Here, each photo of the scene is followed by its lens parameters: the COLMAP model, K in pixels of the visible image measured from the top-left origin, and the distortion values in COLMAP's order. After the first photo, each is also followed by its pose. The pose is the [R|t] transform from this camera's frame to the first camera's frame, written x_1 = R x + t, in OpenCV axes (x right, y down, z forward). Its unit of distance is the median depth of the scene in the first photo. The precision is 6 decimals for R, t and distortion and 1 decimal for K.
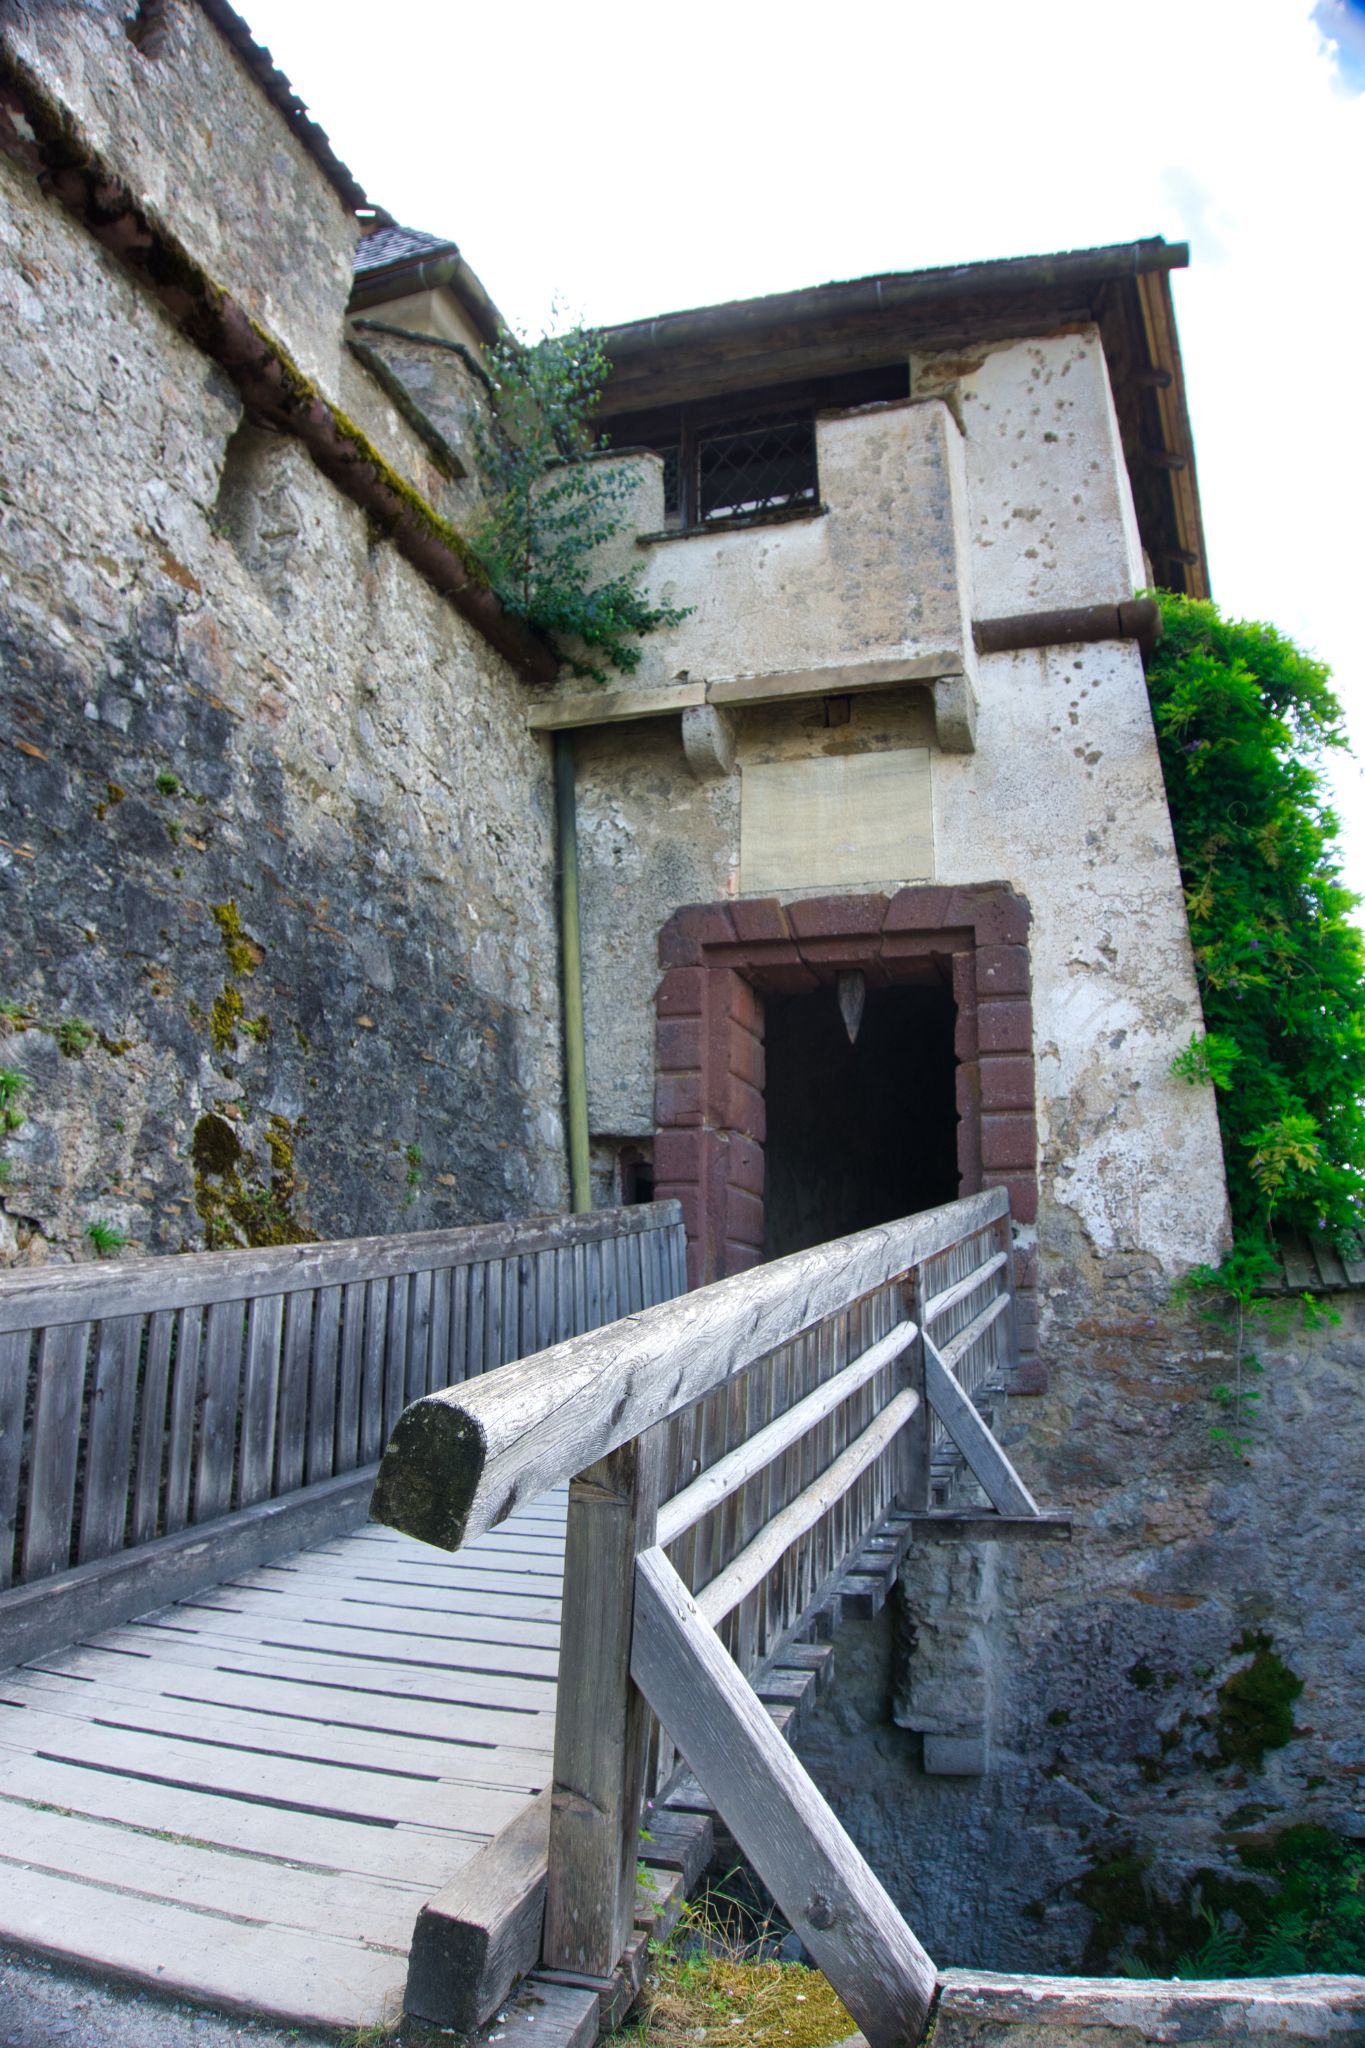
lens RADIAL K [[1460.9, 0, 682.5], [0, 1460.9, 1024.0], [0, 0, 1]] dist [-0.234212, 0.084328]
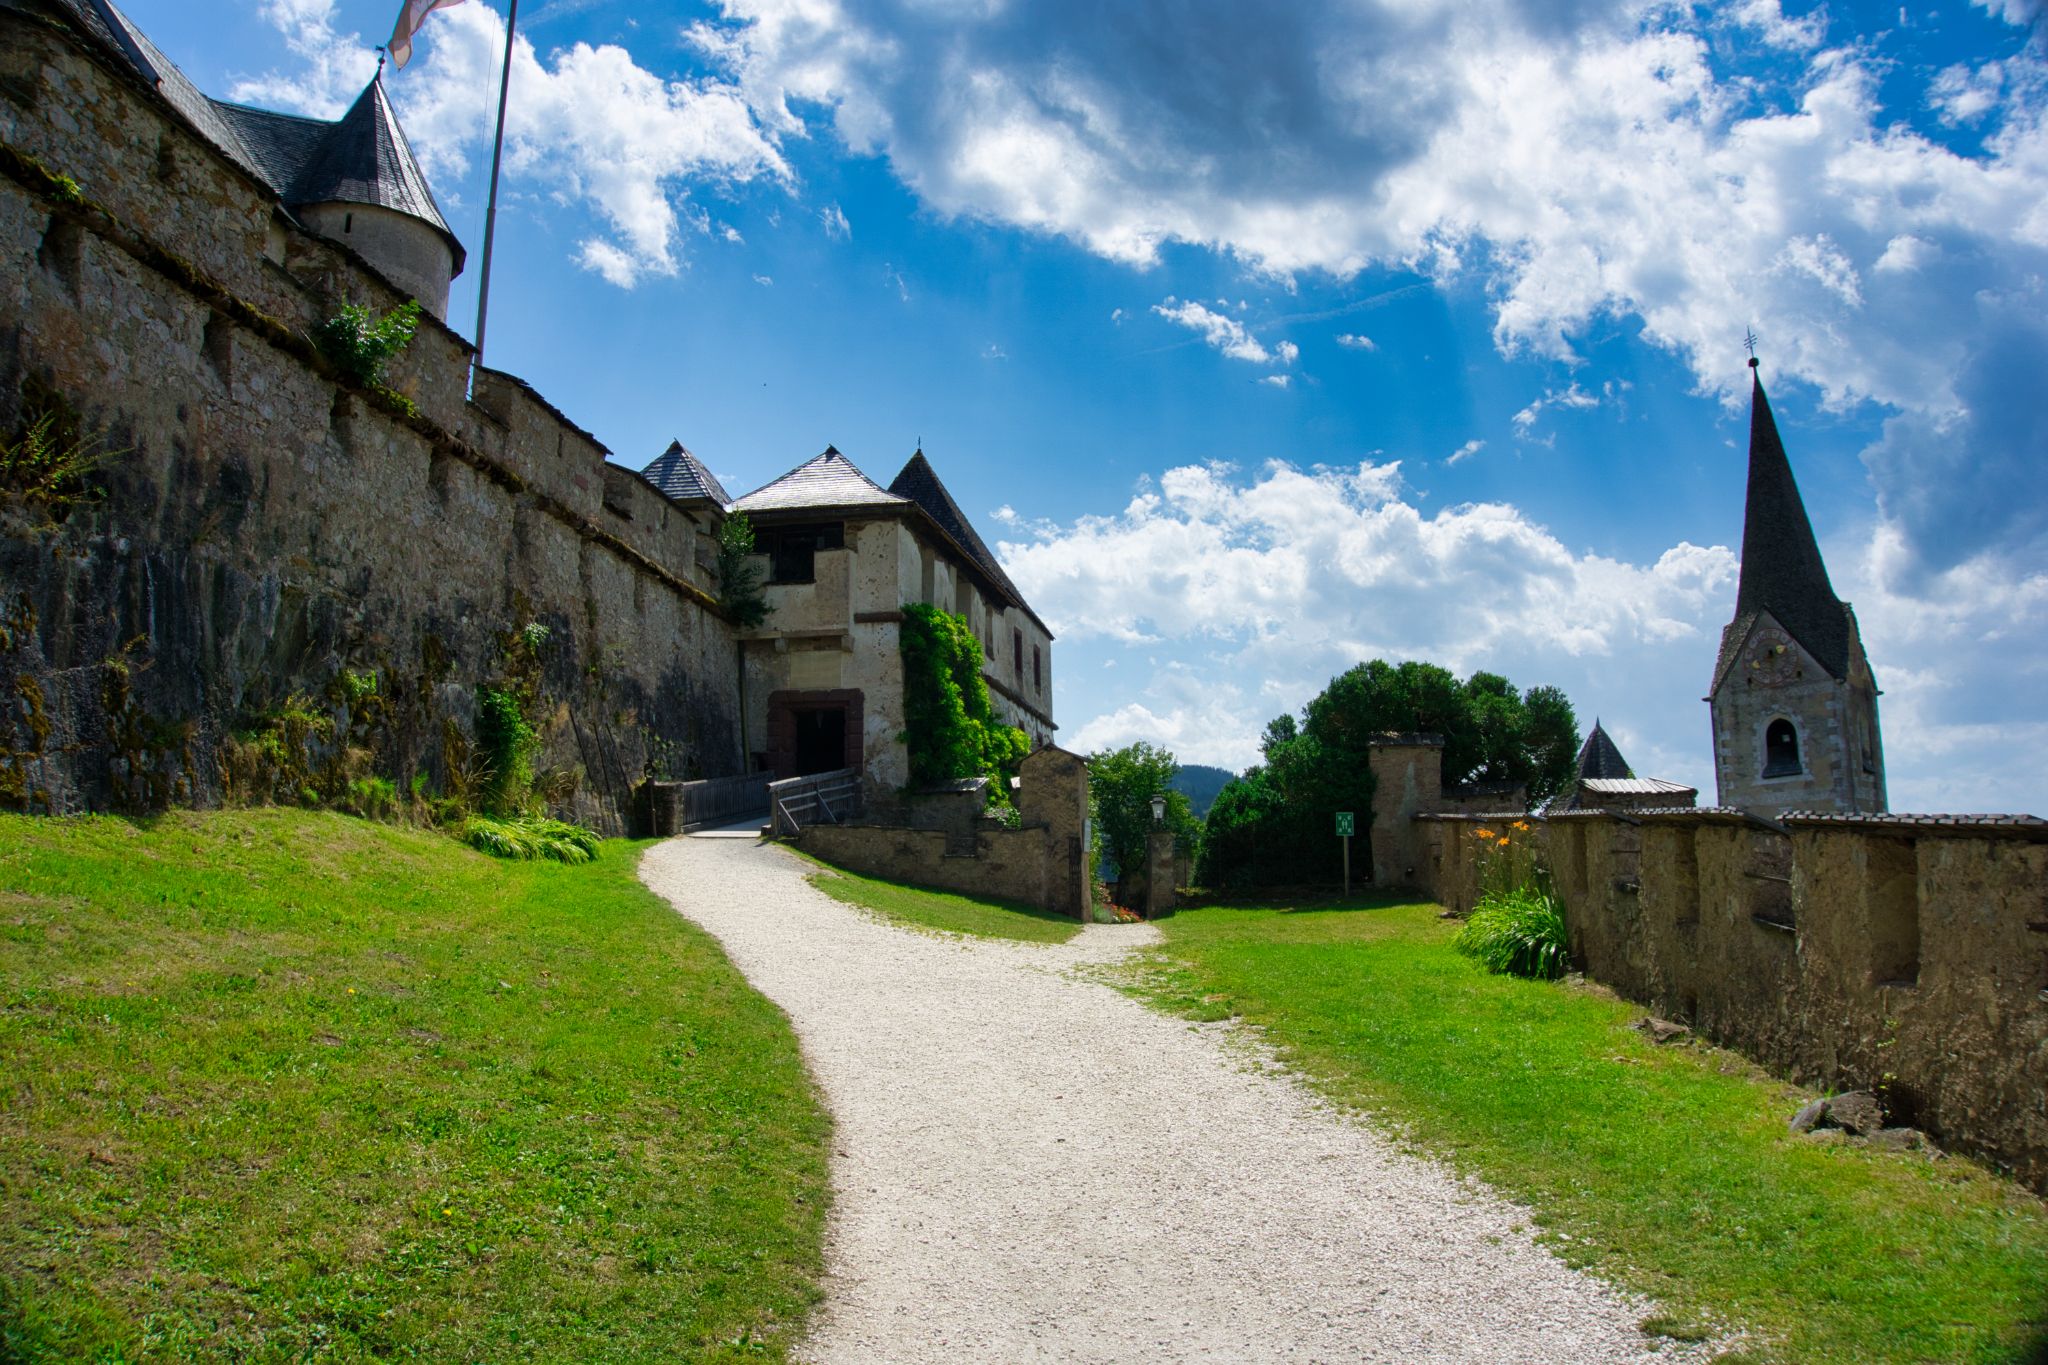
lens RADIAL K [[1460.9, 0, 1024.0], [0, 1460.9, 682.5], [0, 0, 1]] dist [-0.234212, 0.084328]
pose [[0.981803, 0.006780, 0.189780, -0.079884], [-0.019718, 0.997600, 0.066367, -0.367847], [-0.188875, -0.068901, 0.979581, -2.797932]]
